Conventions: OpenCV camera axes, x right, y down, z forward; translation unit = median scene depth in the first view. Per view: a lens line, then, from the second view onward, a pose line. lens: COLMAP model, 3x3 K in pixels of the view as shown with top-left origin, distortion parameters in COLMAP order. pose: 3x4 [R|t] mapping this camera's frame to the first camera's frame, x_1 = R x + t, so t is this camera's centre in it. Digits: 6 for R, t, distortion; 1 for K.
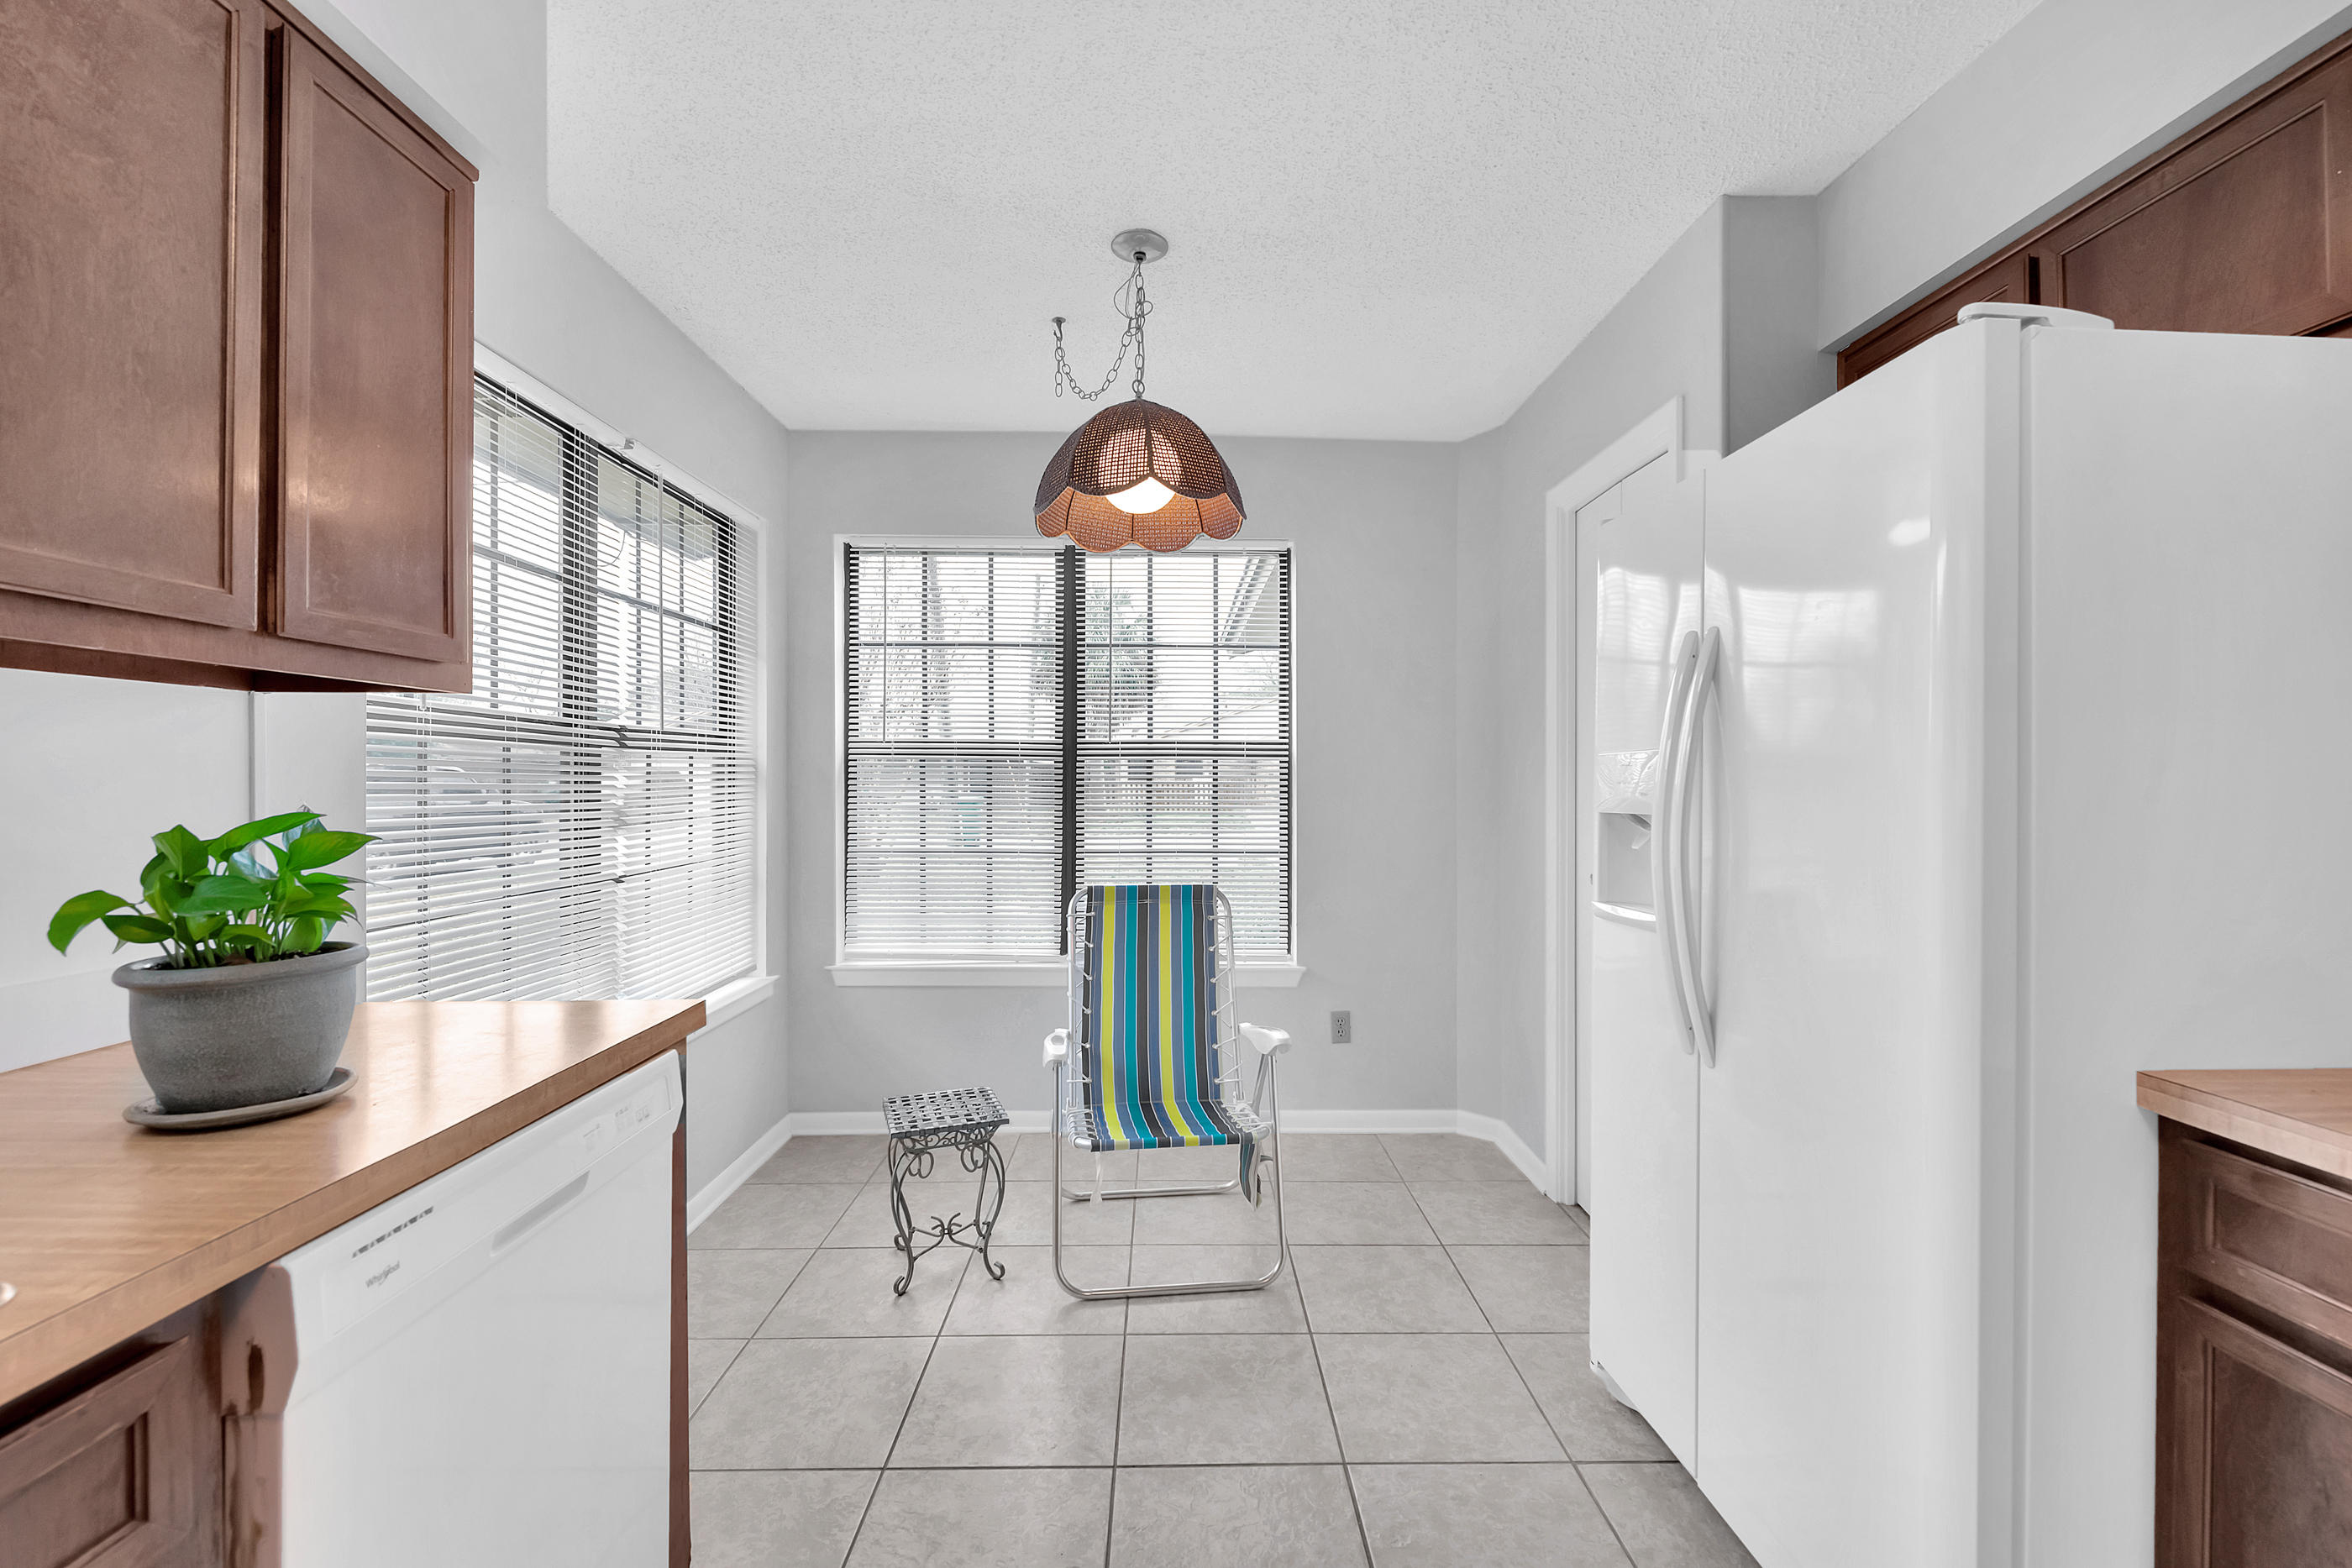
lens RADIAL K [[967.1, 0, 1246.1], [0, 967.1, 778.5], [0, 0, 1]] dist [0.001405, -0.003788]
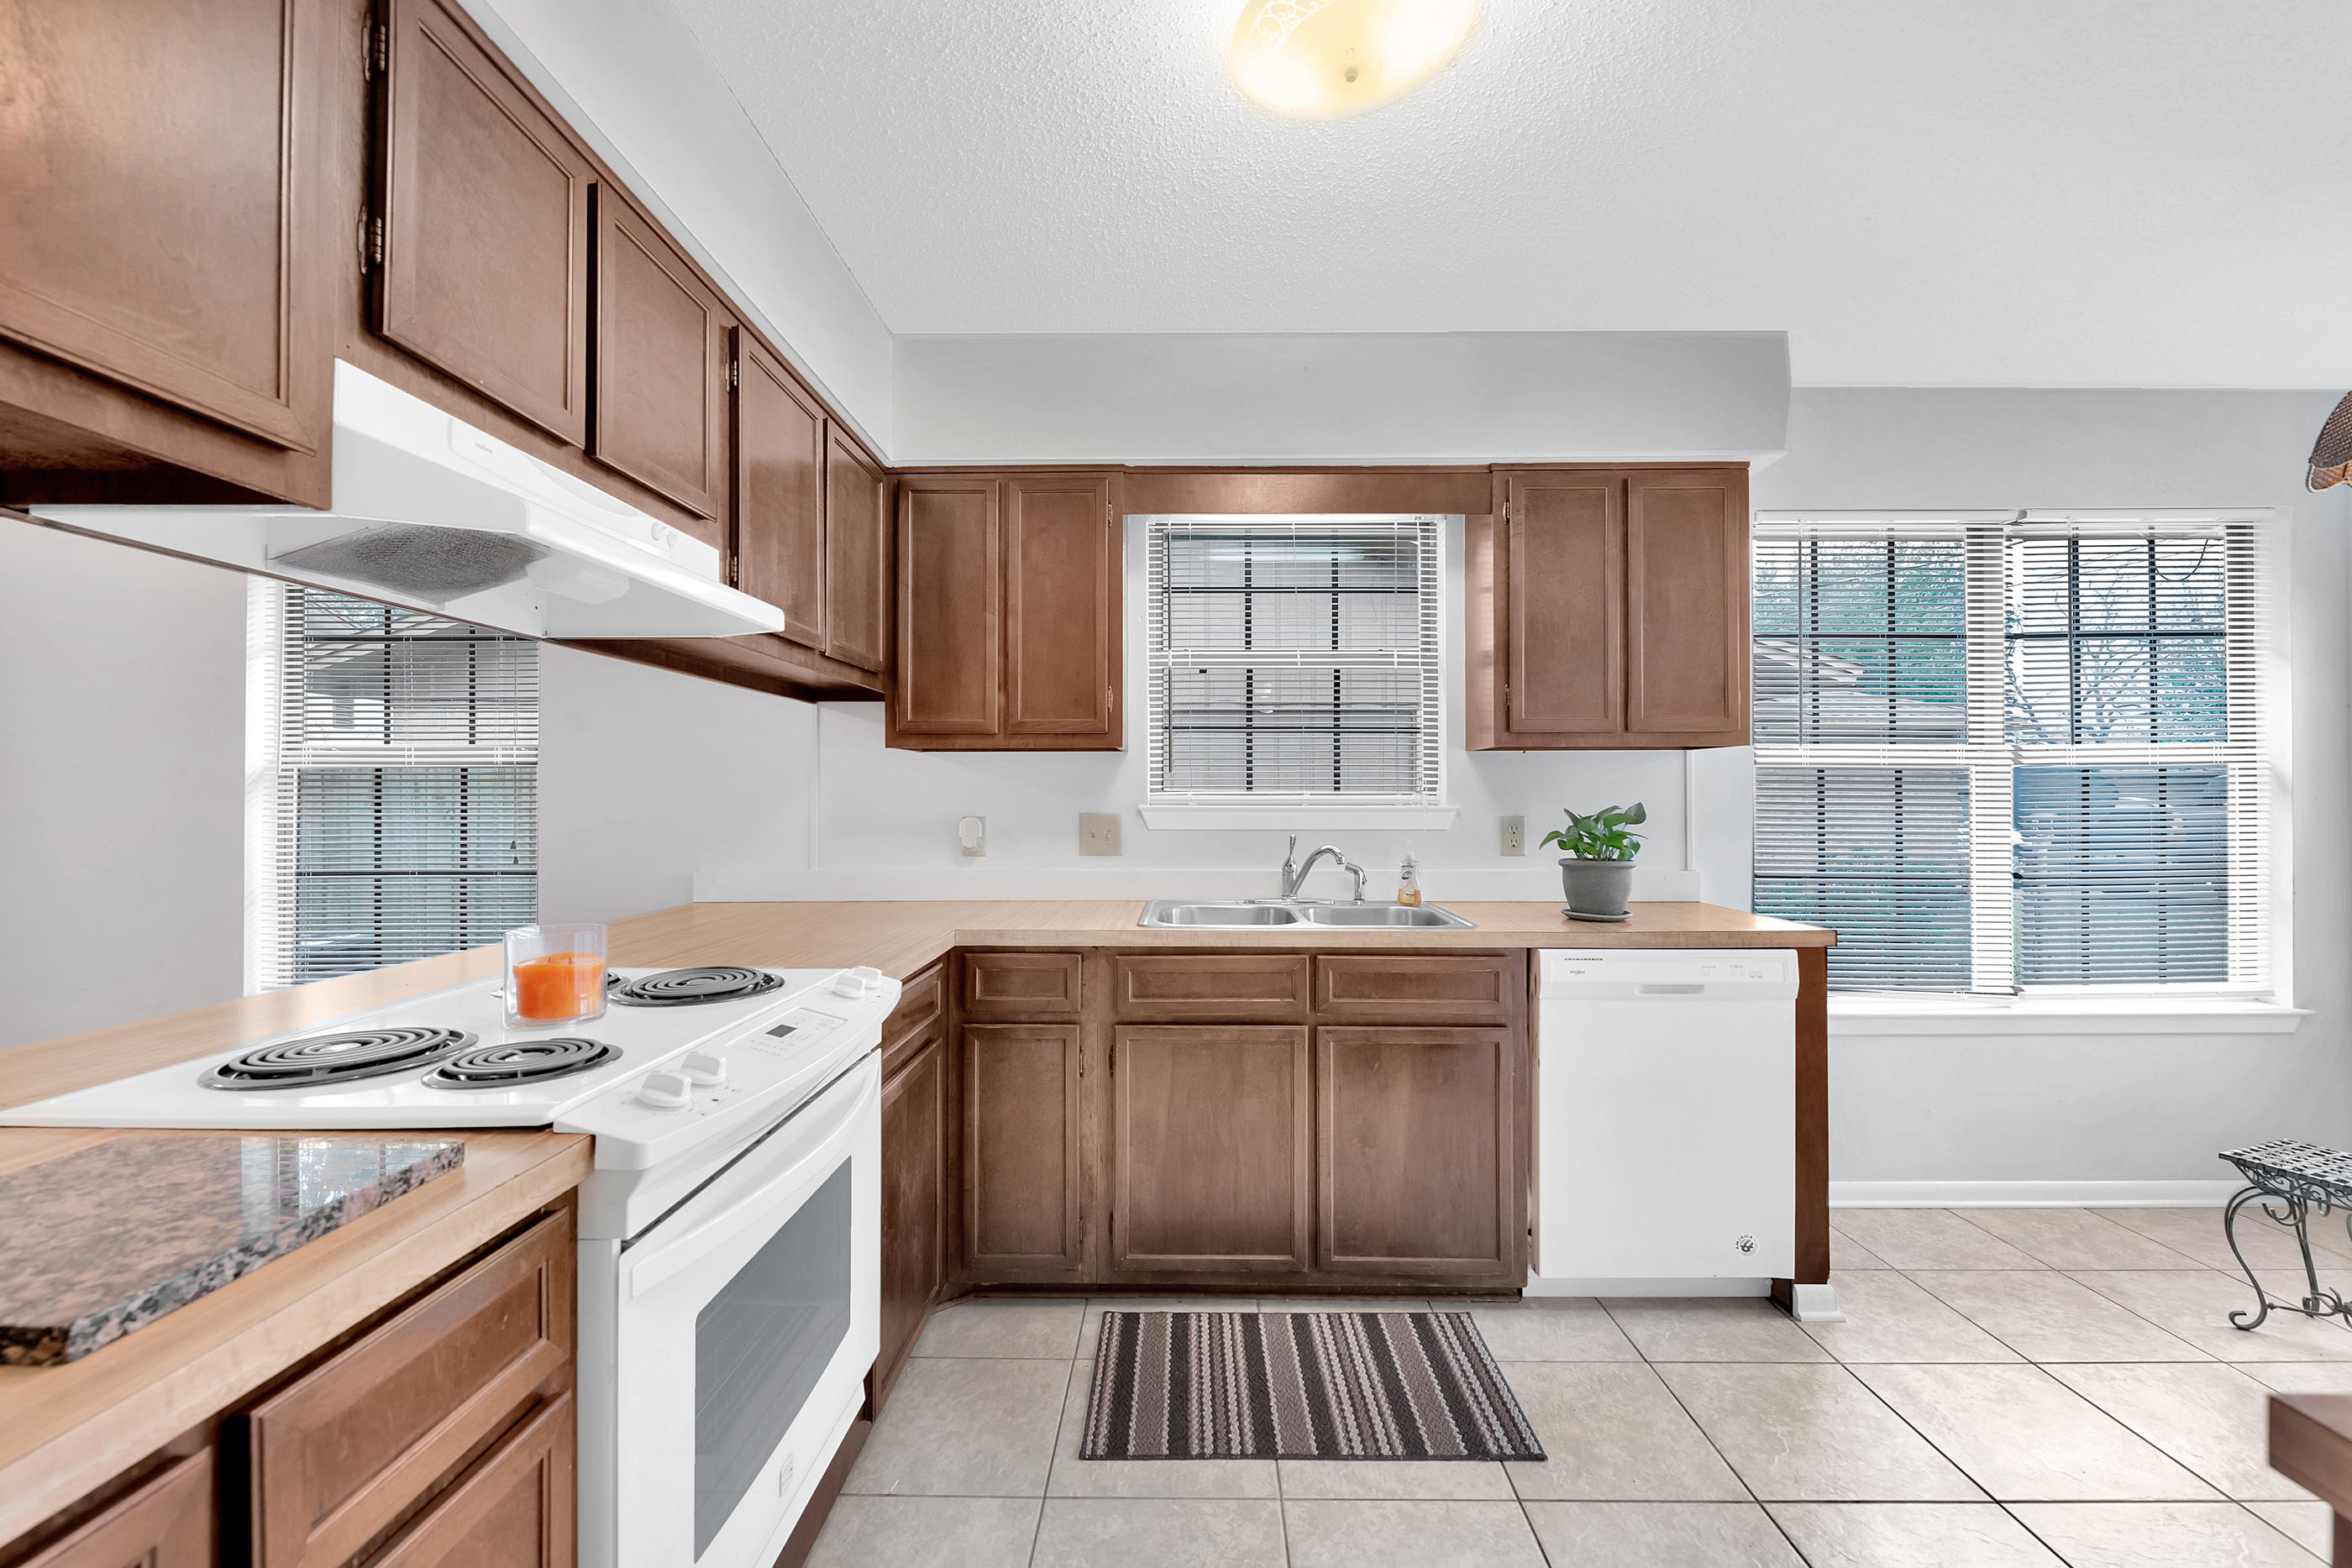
lens RADIAL K [[967.1, 0, 1189.1], [0, 967.1, 788.1], [0, 0, 1]] dist [0.001405, -0.003788]
pose [[-0.022860, -0.005895, -0.999721, 0.622455], [0.003708, 0.999975, -0.005982, 0.000420], [0.999732, -0.003843, -0.022838, -0.016952]]
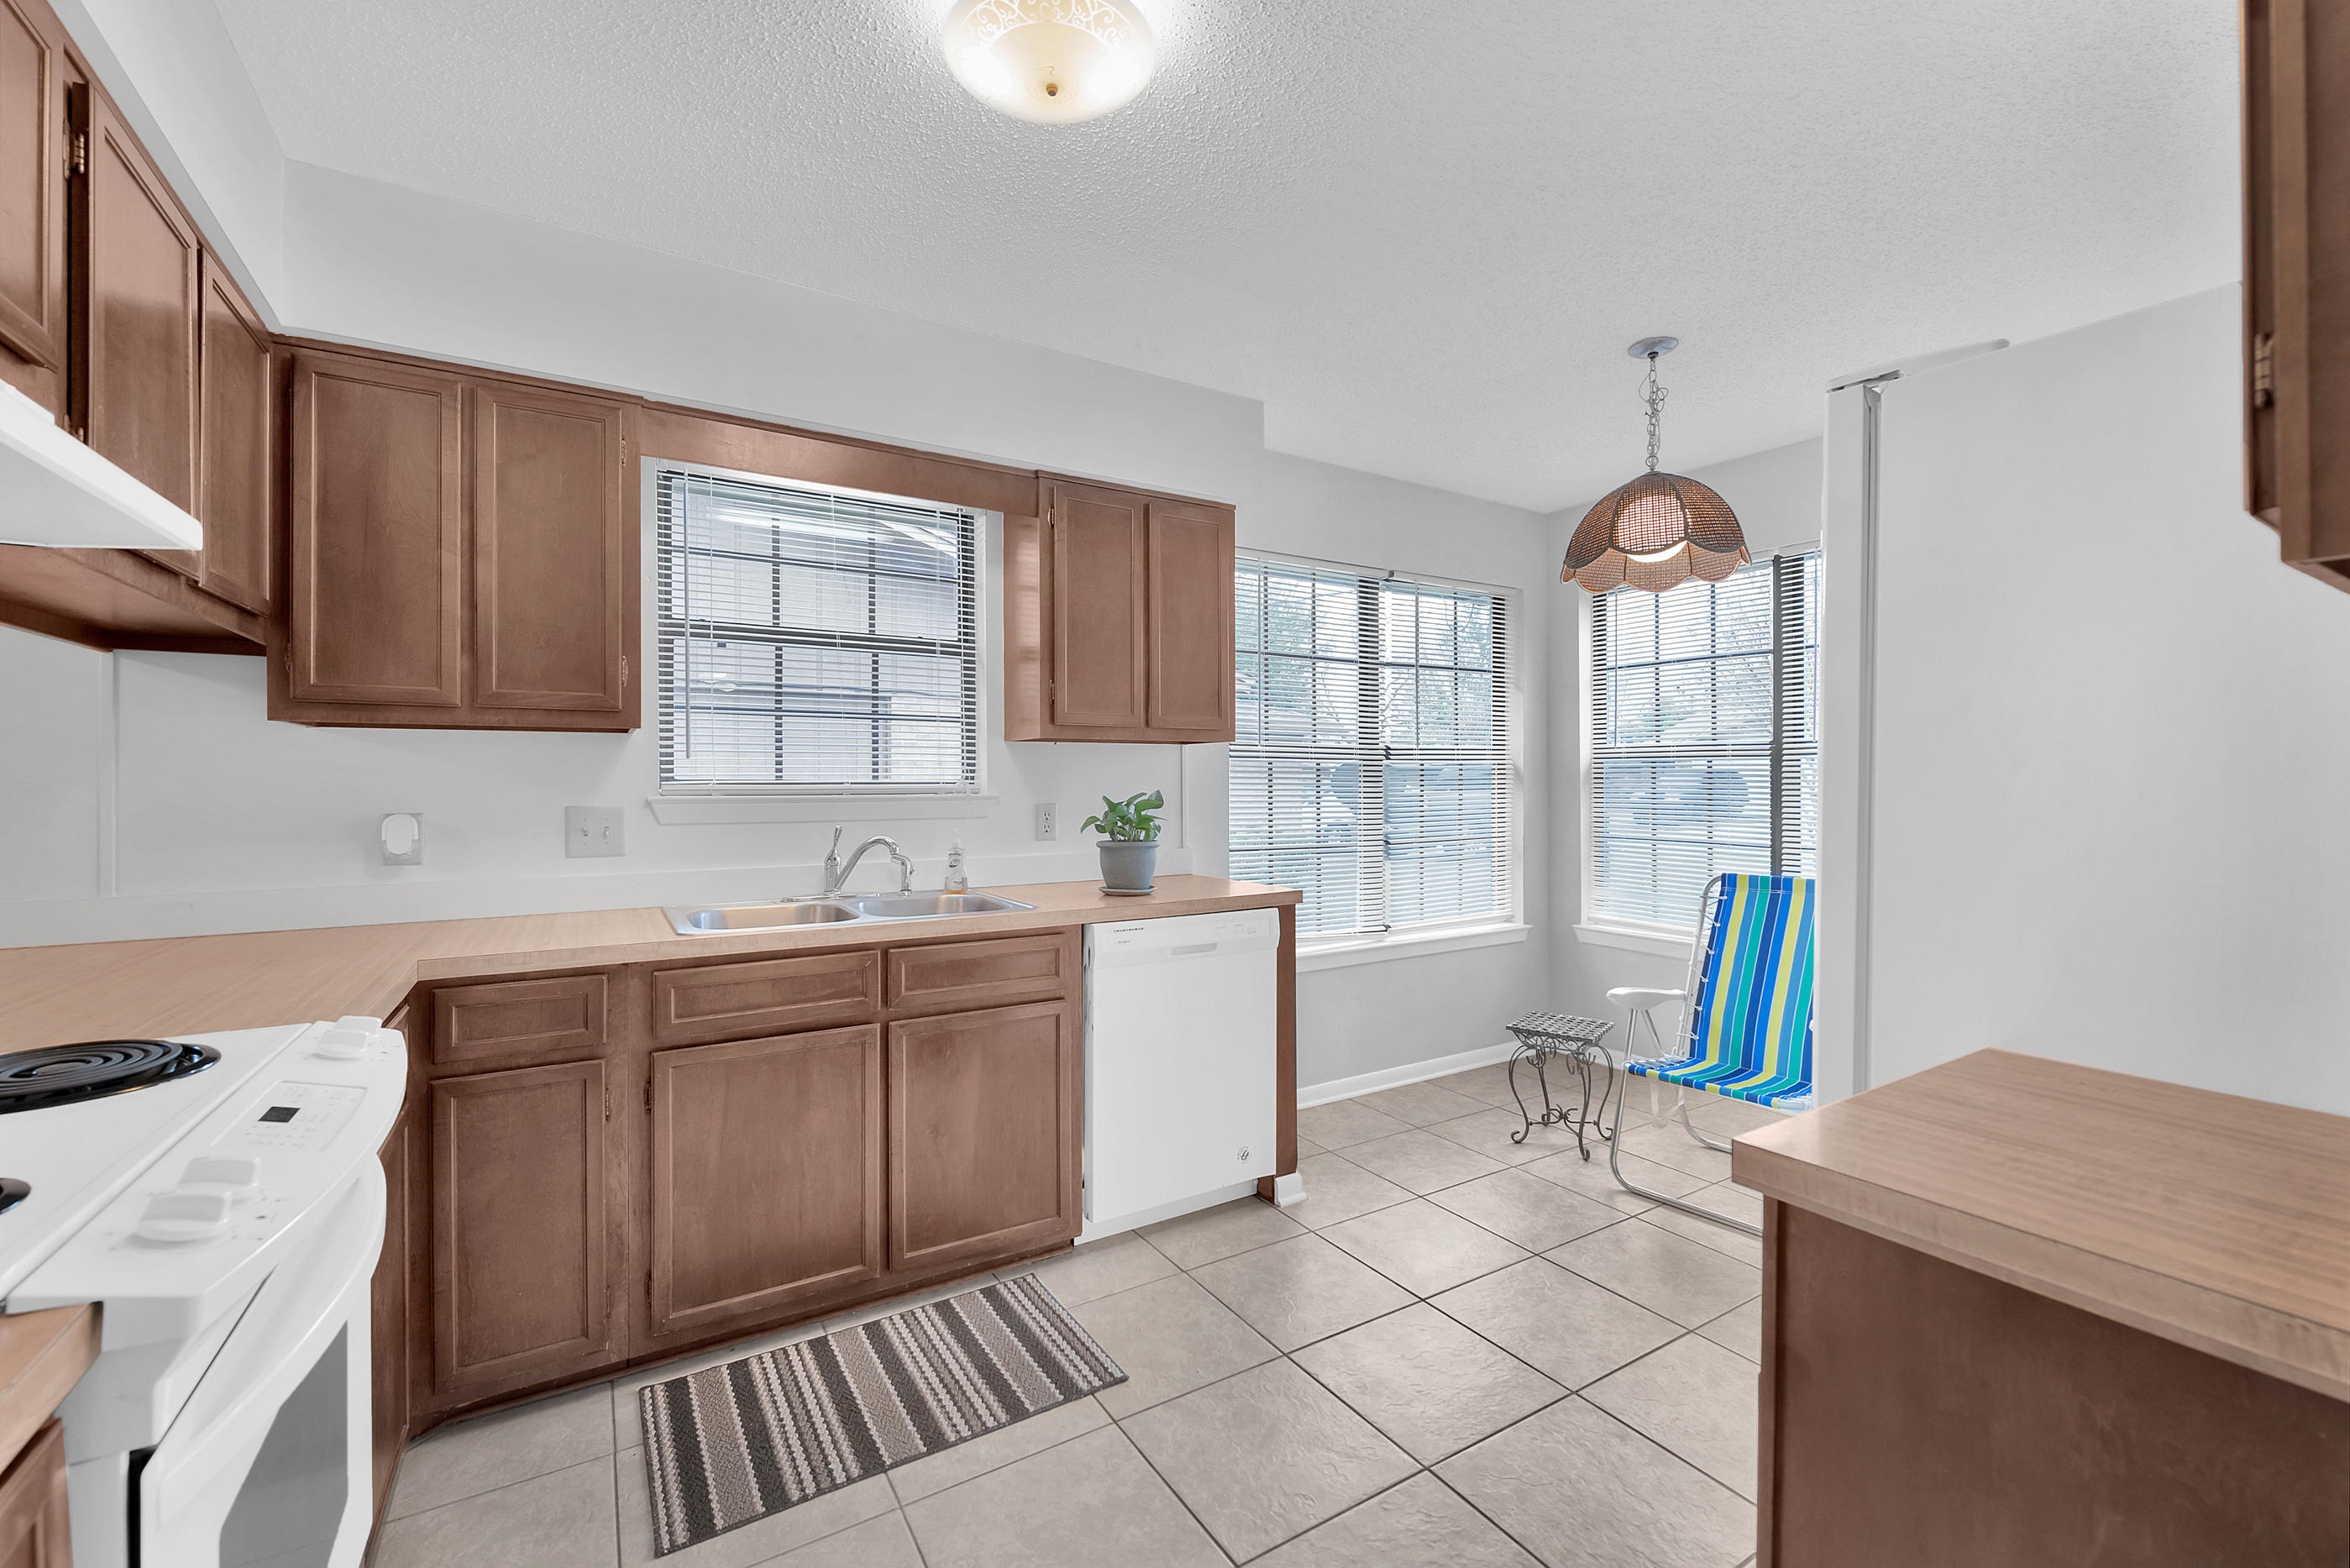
lens RADIAL K [[966.3, 0, 1199.5], [0, 966.3, 782.3], [0, 0, 1]] dist [0.001405, -0.003788]
pose [[0.522023, -0.000325, -0.852931, 0.610098], [0.004958, 0.999984, 0.002654, -0.000584], [0.852917, -0.005614, 0.522016, -0.133523]]
